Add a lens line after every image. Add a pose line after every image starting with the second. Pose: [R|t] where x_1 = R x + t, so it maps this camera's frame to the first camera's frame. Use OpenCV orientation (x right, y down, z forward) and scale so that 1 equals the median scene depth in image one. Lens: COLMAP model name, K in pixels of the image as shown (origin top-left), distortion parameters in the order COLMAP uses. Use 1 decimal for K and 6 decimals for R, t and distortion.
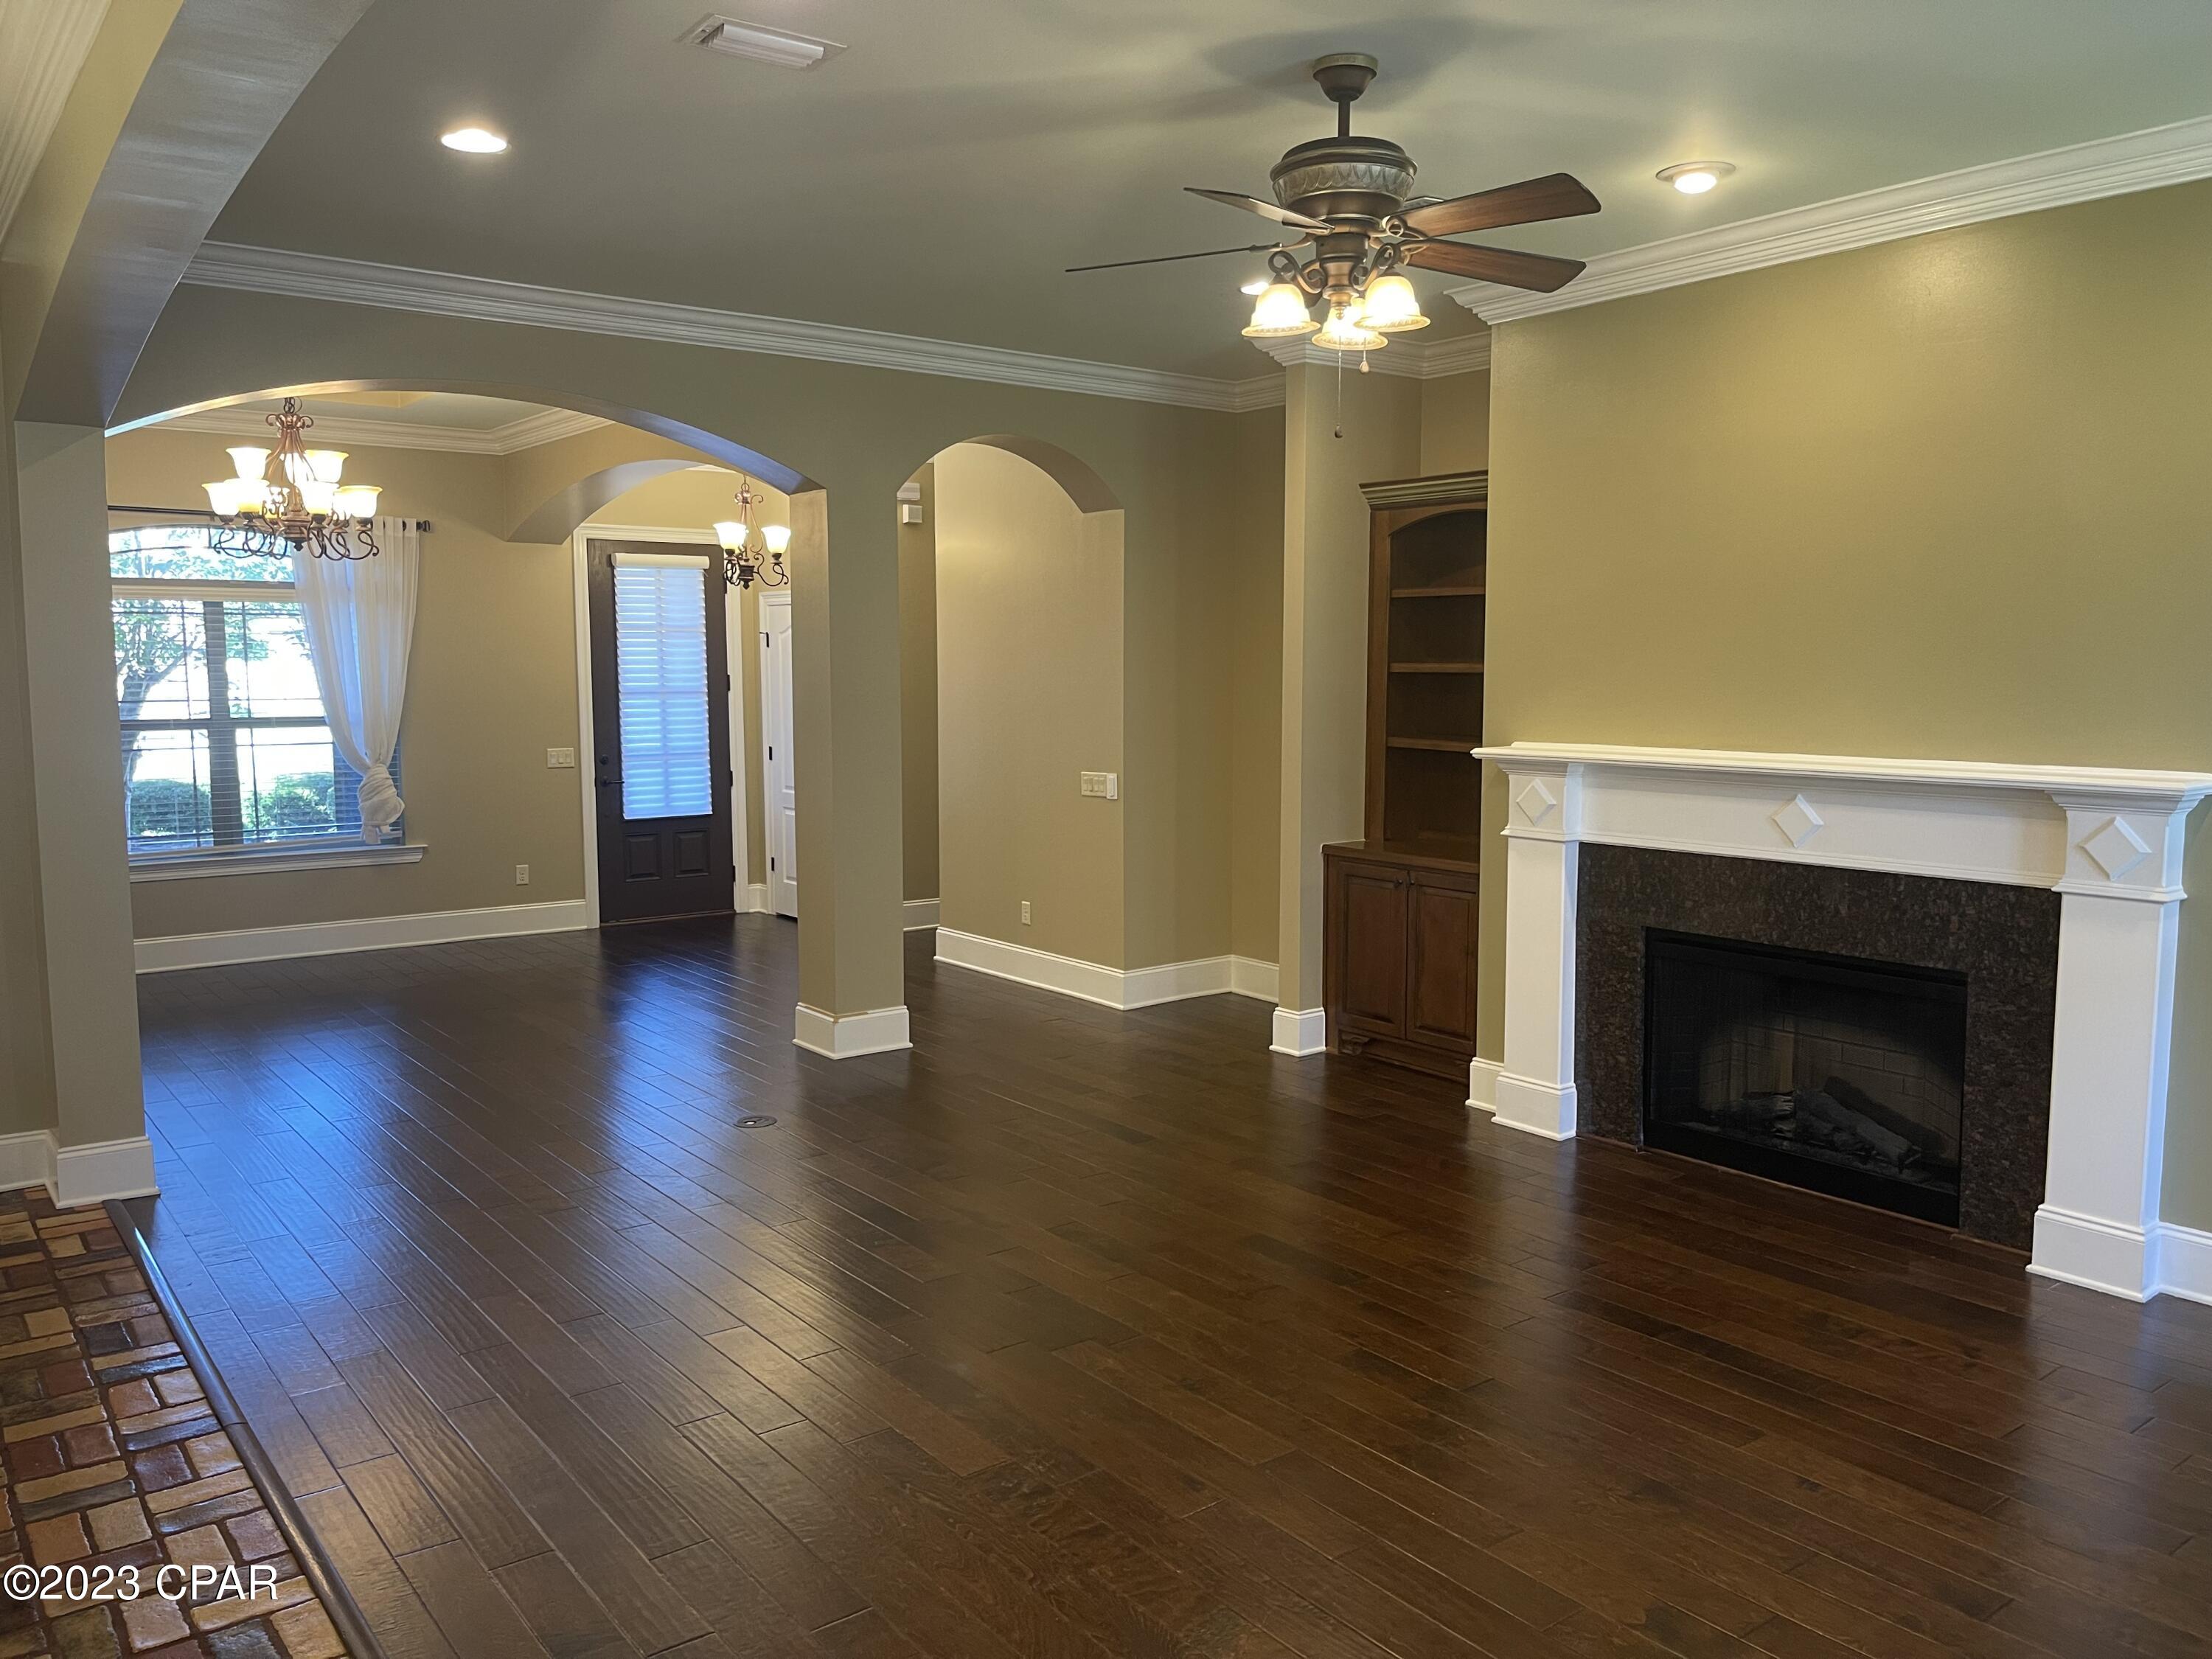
lens RADIAL K [[1673.2, 0, 1119.2], [0, 1673.2, 836.6], [0, 0, 1]] dist [0.093146, -0.122094]
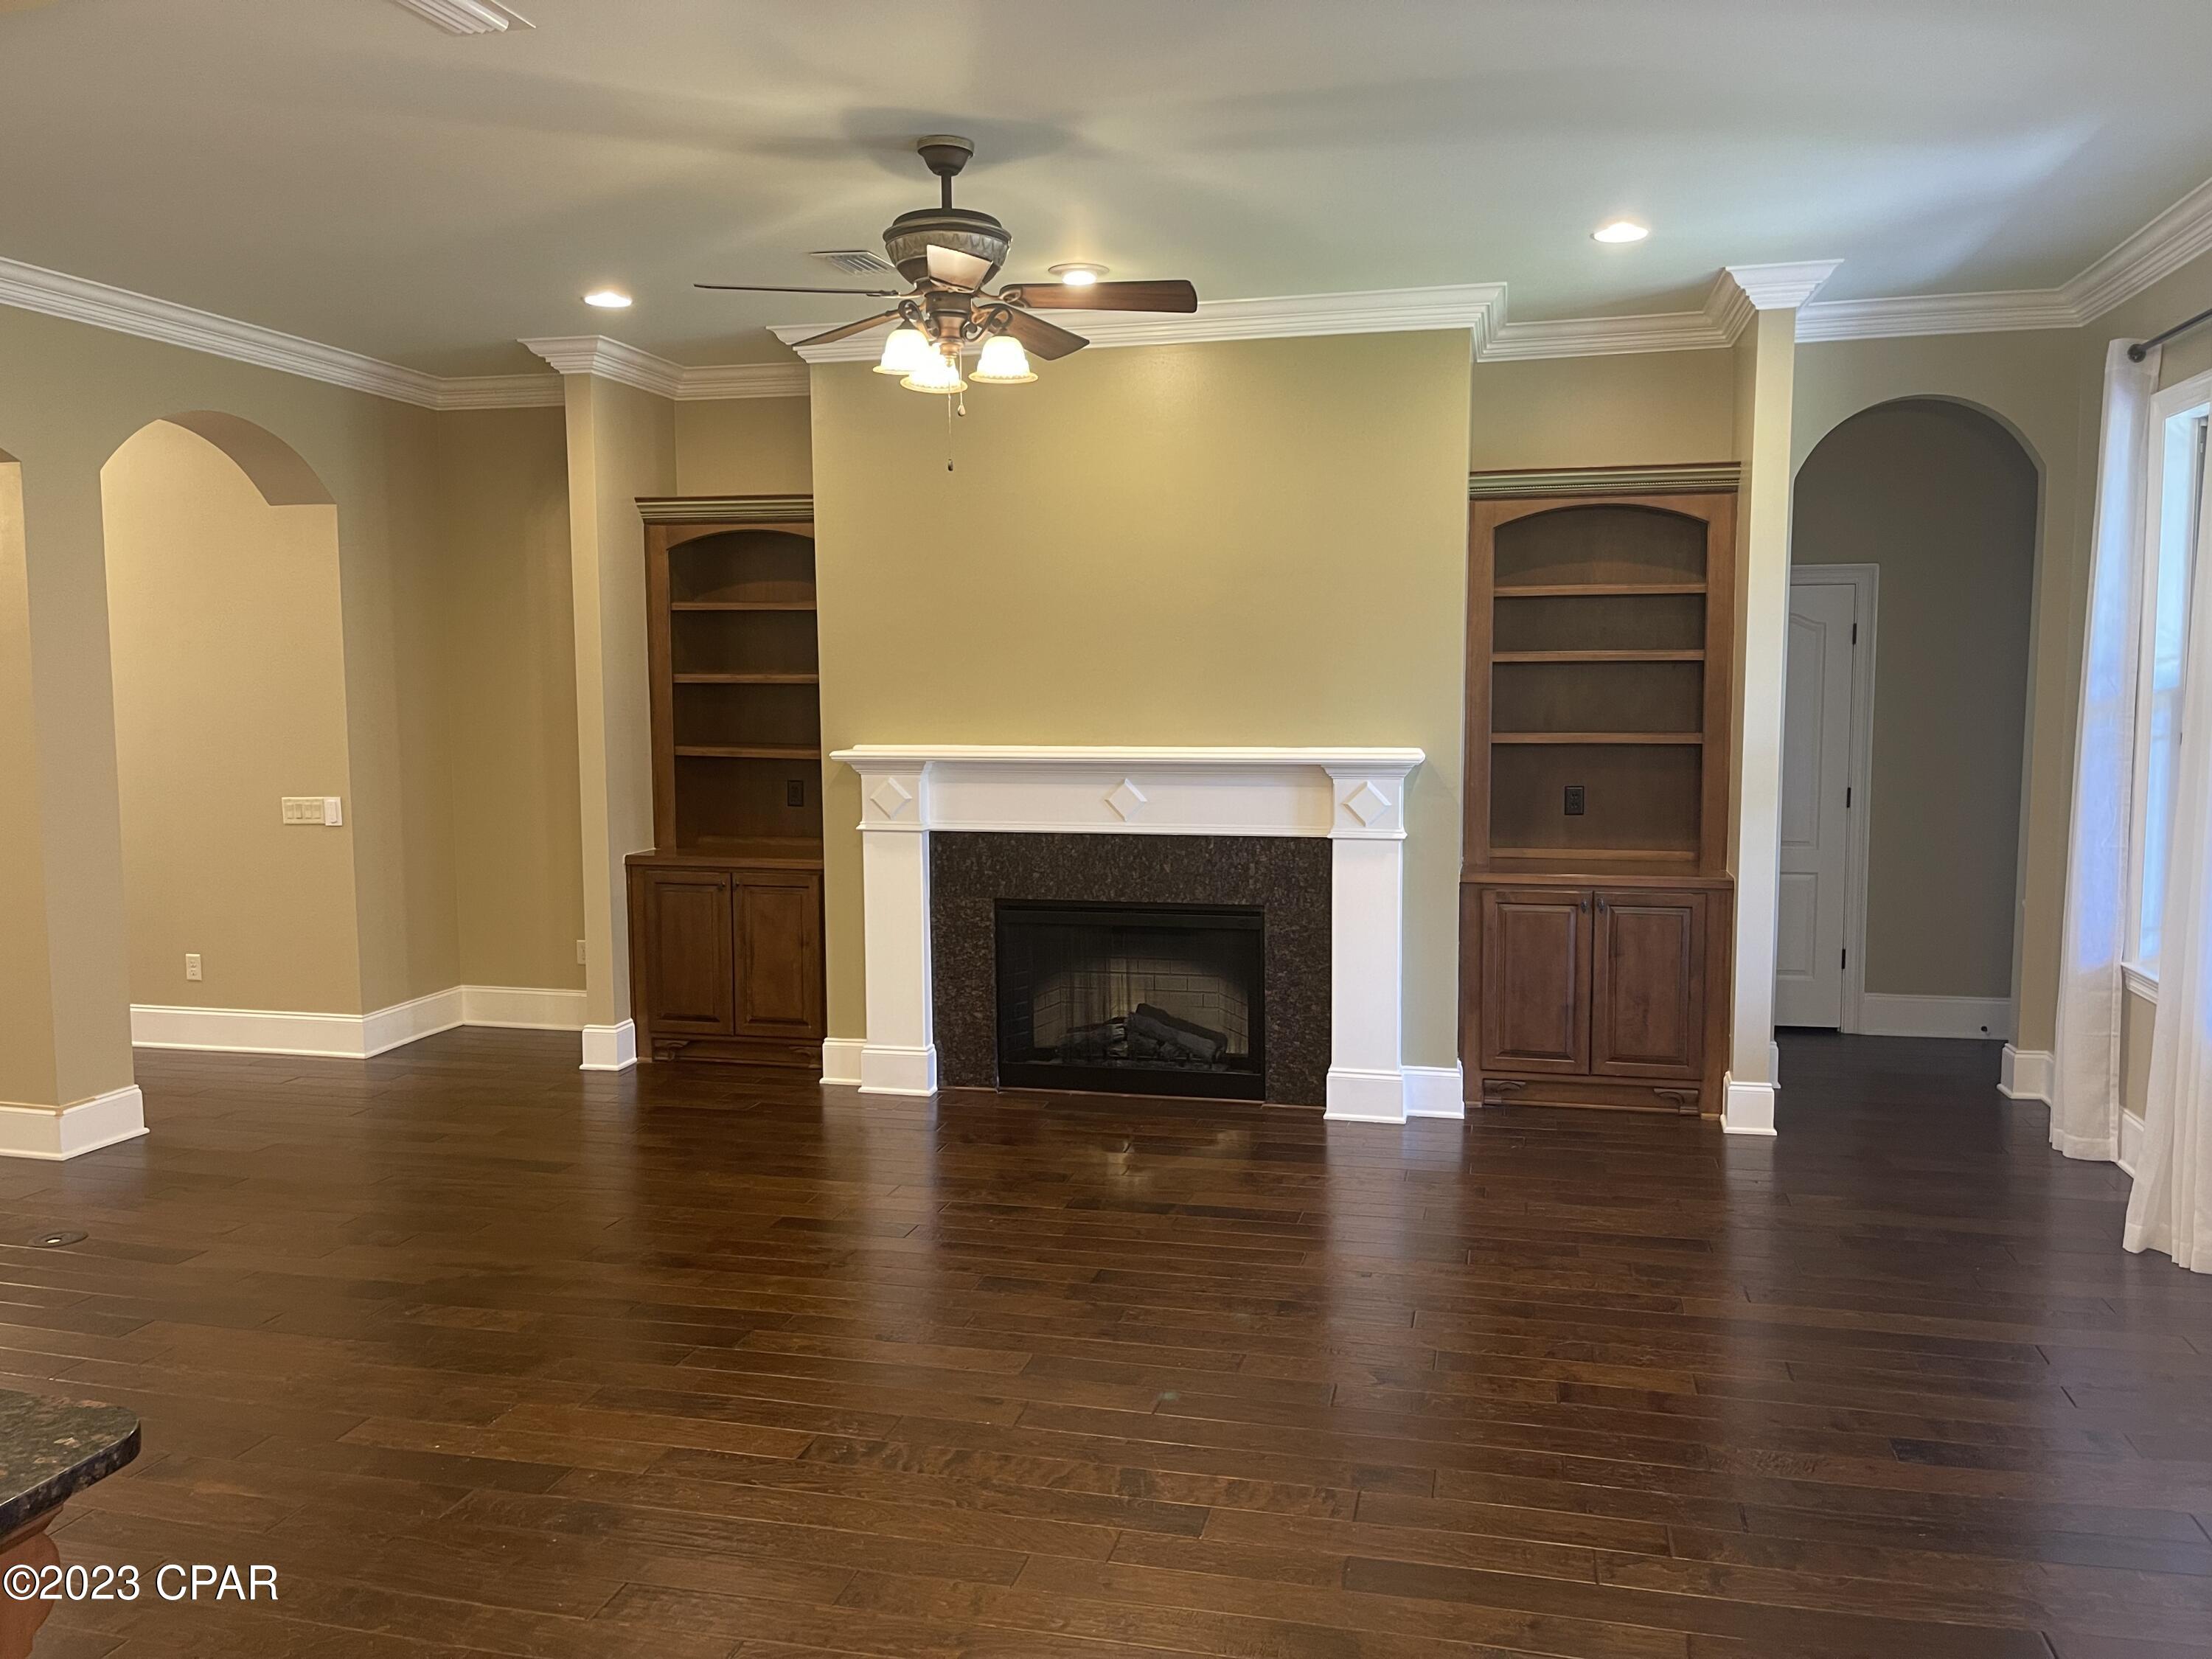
lens RADIAL K [[1673.2, 0, 1119.2], [0, 1673.2, 836.6], [0, 0, 1]] dist [0.093146, -0.122094]
pose [[0.780000, -0.063231, 0.622577, -0.332961], [0.069922, 0.997458, 0.013702, 0.000429], [-0.621861, 0.032844, 0.782439, 0.036290]]
